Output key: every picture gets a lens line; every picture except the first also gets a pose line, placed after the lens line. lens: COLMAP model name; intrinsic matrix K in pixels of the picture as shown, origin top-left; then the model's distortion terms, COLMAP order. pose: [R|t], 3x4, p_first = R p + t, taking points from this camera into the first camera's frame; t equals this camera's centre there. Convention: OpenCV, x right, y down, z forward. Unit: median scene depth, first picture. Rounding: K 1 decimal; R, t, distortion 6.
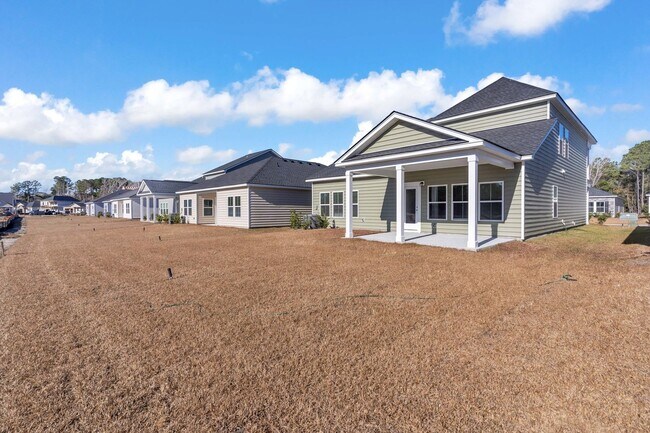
lens RADIAL K [[313.9, 0, 325.0], [0, 313.9, 216.5], [0, 0, 1]] dist [0.001716, 0.000076]
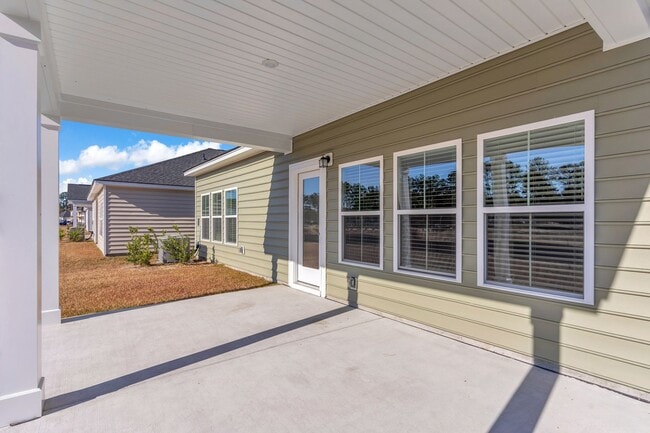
lens RADIAL K [[310.8, 0, 330.8], [0, 310.8, 218.9], [0, 0, 1]] dist [-0.002181, -0.000361]
pose [[0.996036, 0.003035, -0.088898, 0.317583], [-0.005228, 0.999687, -0.024448, -0.027259], [0.088797, 0.024816, 0.995741, 0.598343]]
